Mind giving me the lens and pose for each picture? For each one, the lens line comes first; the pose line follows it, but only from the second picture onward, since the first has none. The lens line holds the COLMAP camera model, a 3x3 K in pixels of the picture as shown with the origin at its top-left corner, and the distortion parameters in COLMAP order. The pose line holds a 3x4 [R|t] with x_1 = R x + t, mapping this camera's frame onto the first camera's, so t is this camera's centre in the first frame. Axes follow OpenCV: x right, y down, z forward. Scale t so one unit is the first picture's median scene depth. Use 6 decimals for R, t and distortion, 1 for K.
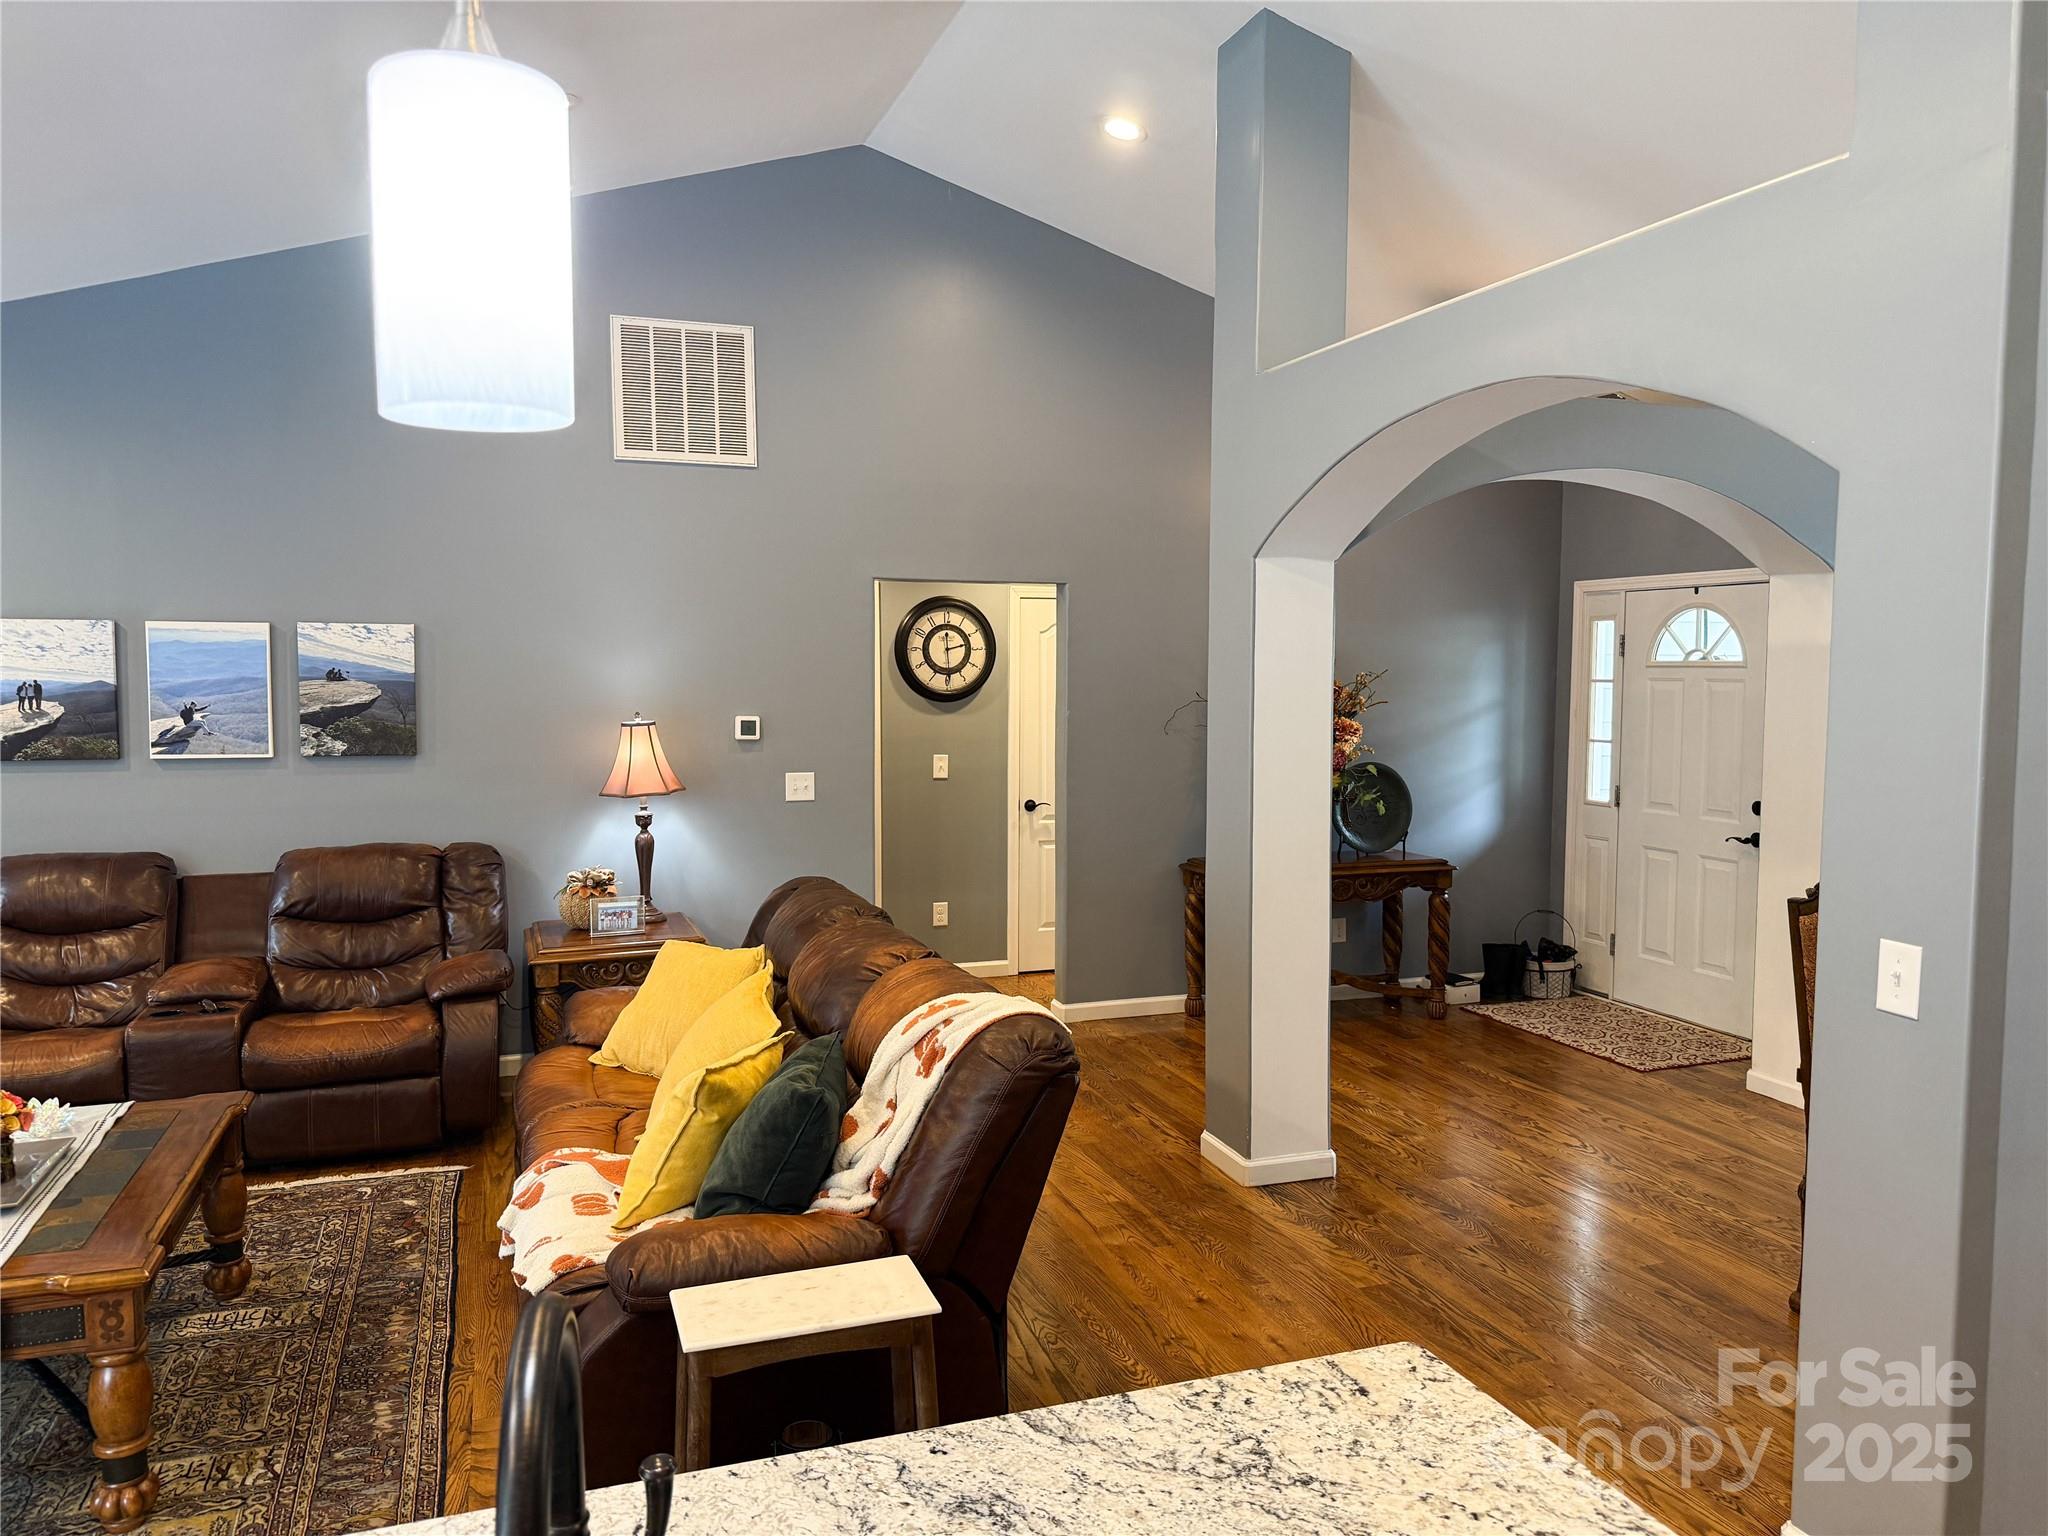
lens RADIAL K [[1438.5, 0, 1024.0], [0, 1438.5, 768.0], [0, 0, 1]] dist [0.030646, -0.049887]
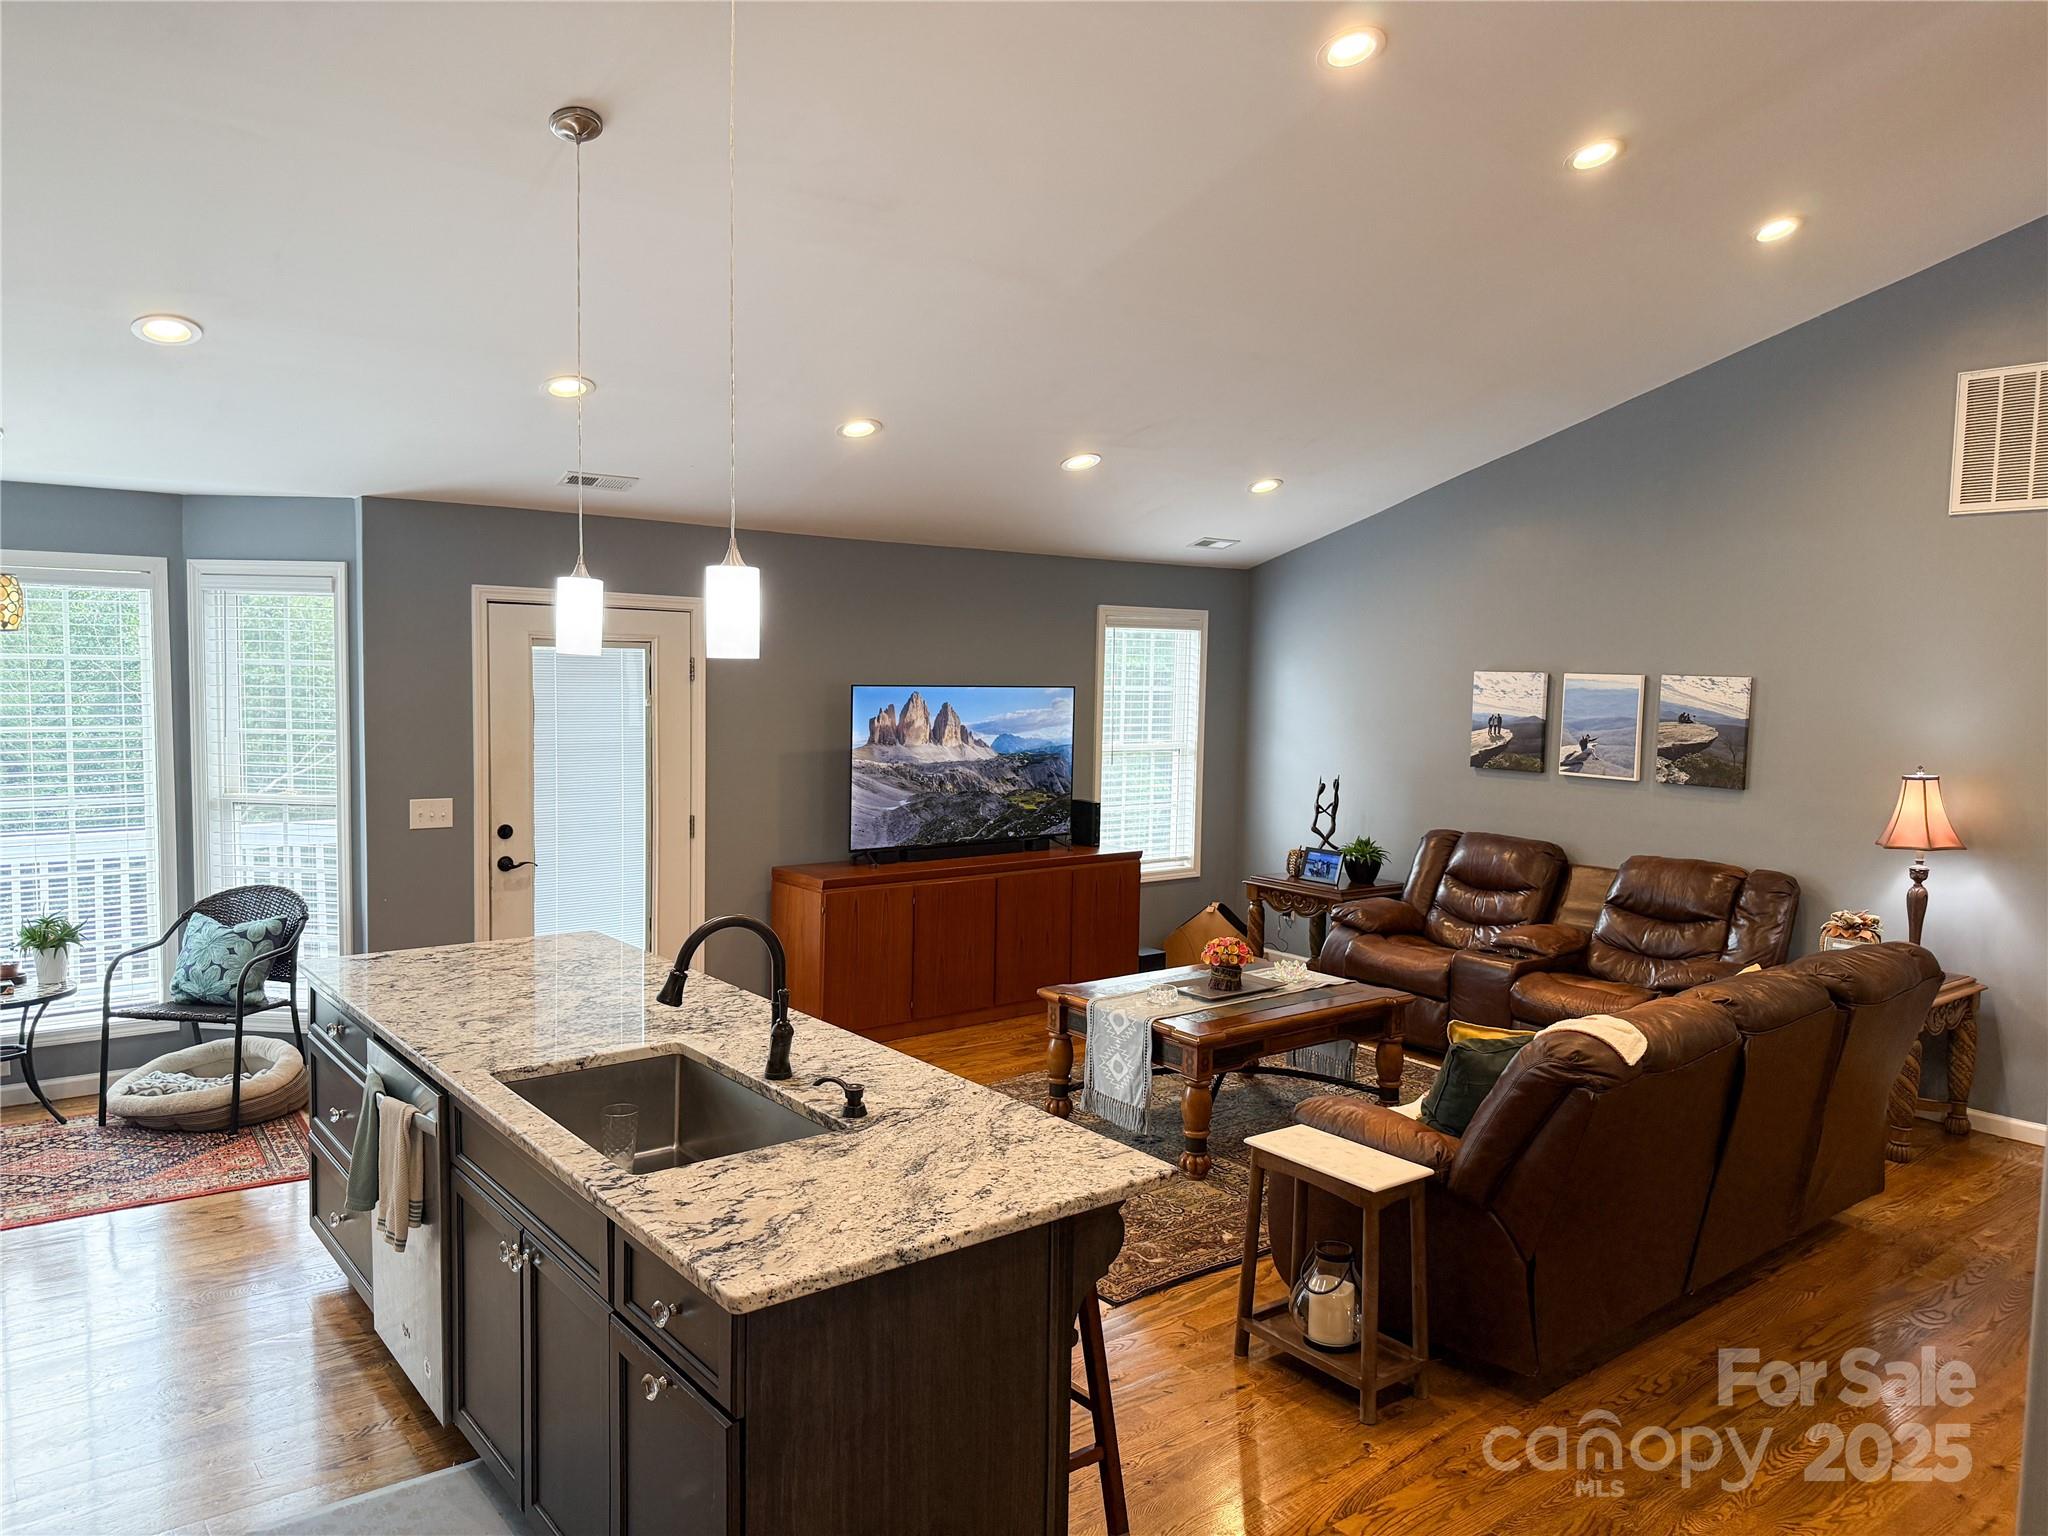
lens RADIAL K [[1421.9, 0, 1016.6], [0, 1421.9, 772.4], [0, 0, 1]] dist [0.108398, -0.165957]
pose [[0.308109, 0.076583, -0.948264, 0.540072], [-0.086278, 0.994897, 0.052316, -0.036111], [0.947431, 0.065695, 0.313144, 0.093314]]
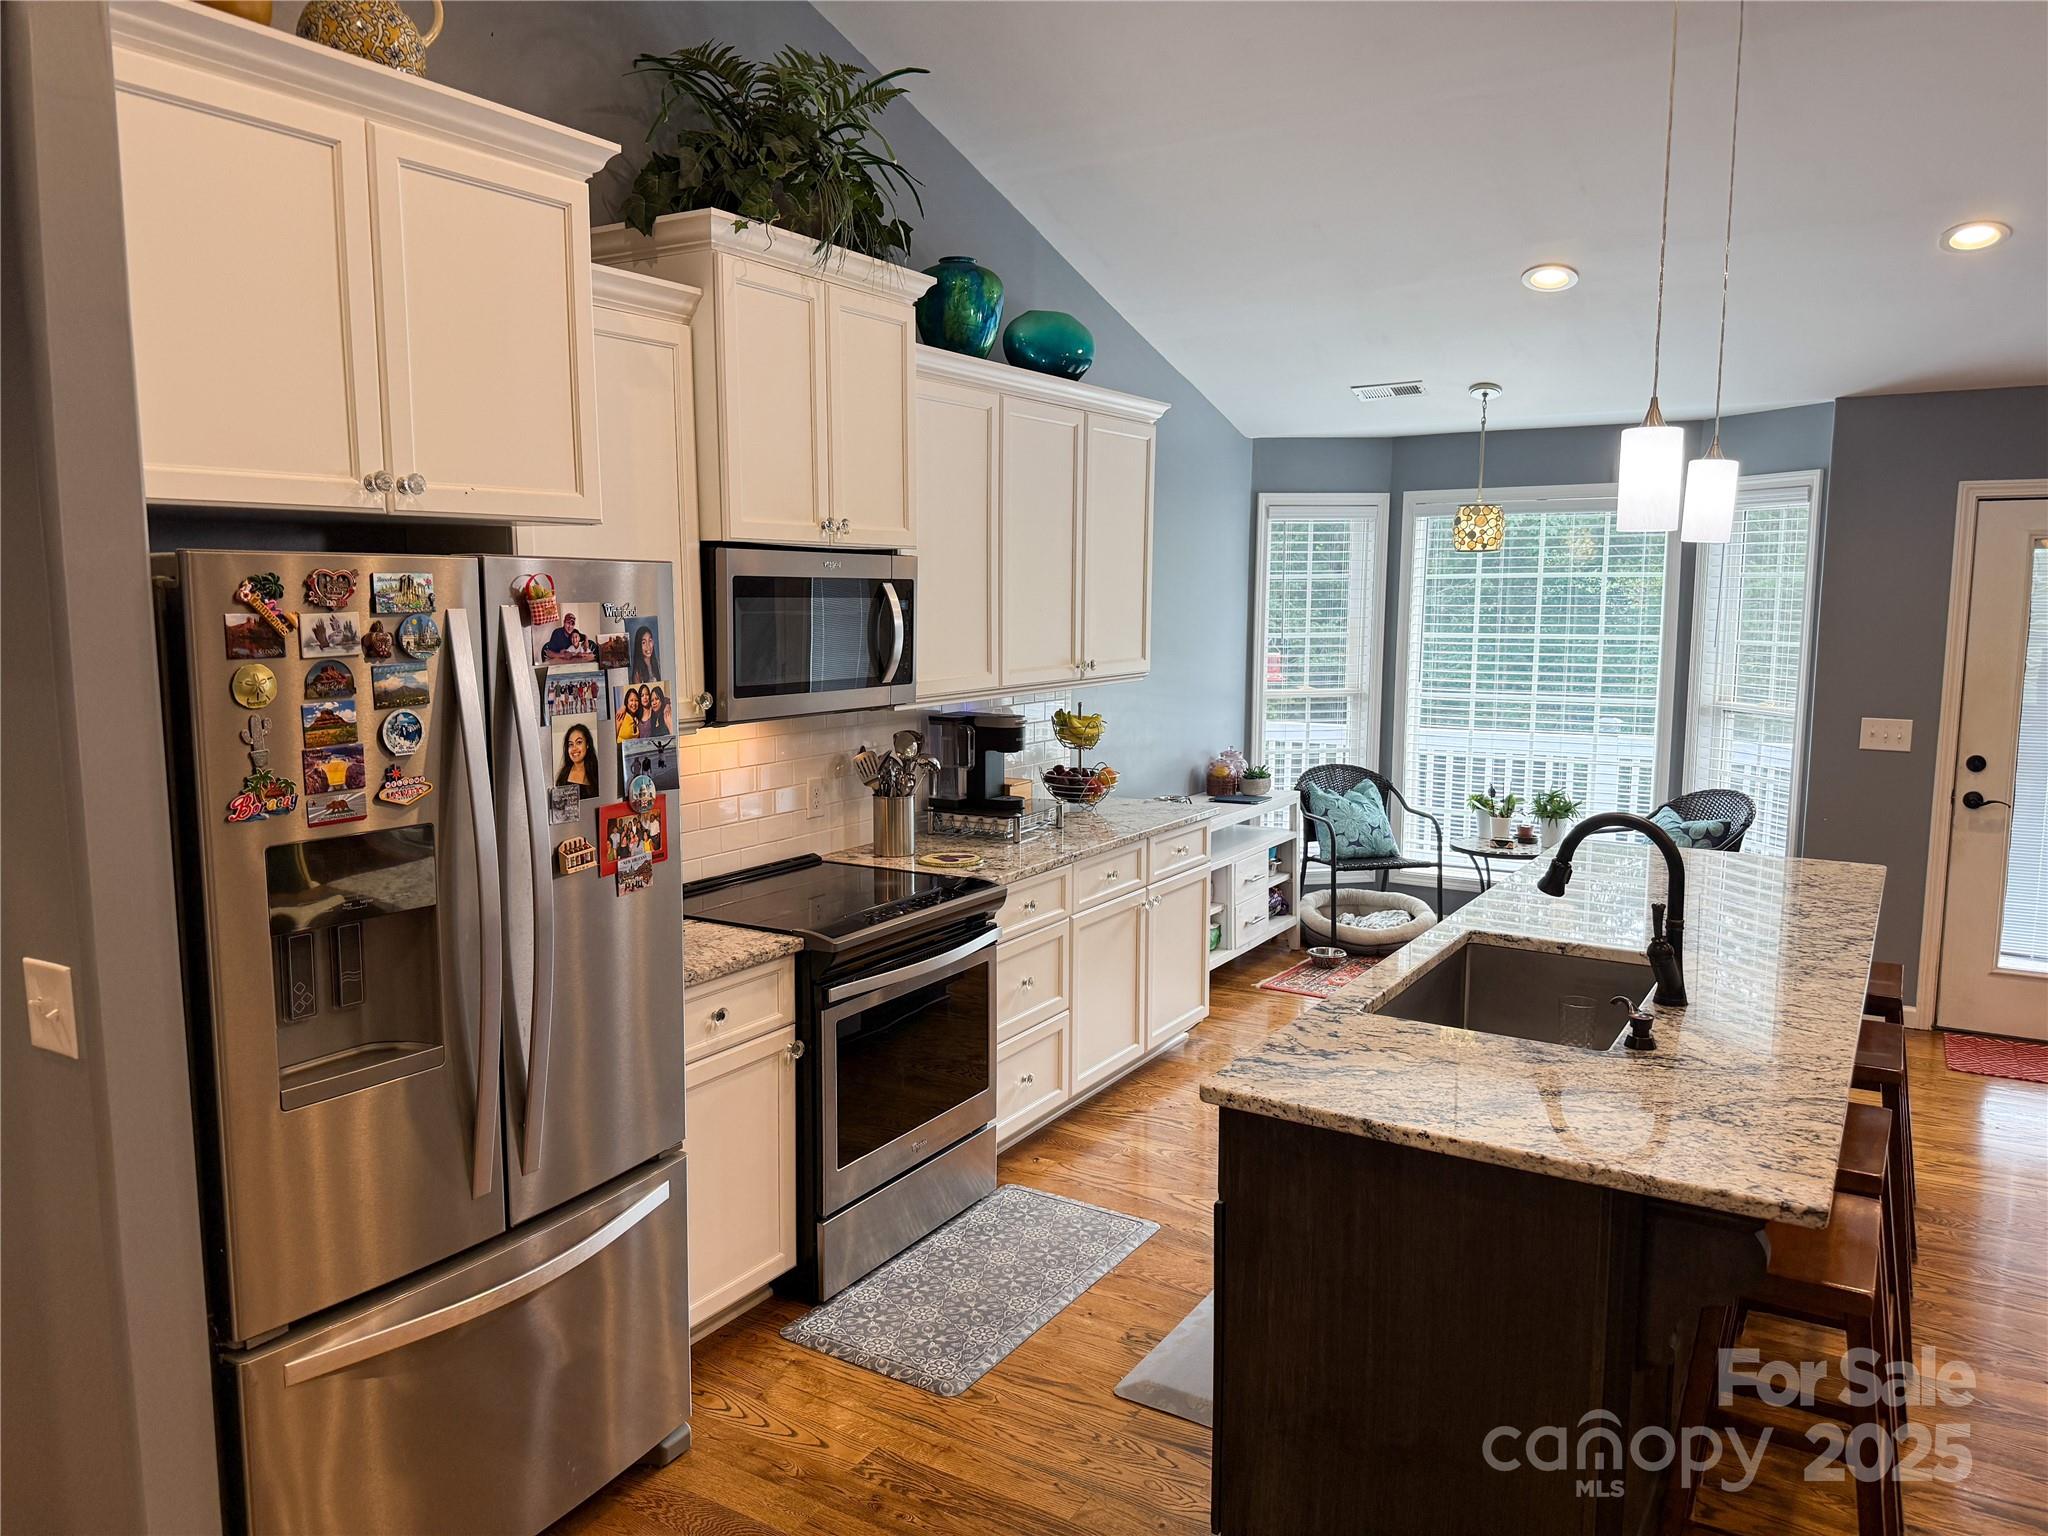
lens RADIAL K [[1421.9, 0, 1016.6], [0, 1421.9, 772.4], [0, 0, 1]] dist [0.108398, -0.165957]
pose [[-0.793901, 0.076193, -0.603254, 0.458923], [-0.044387, 0.982209, 0.182471, -0.040915], [0.606424, 0.171641, -0.776395, 0.457710]]
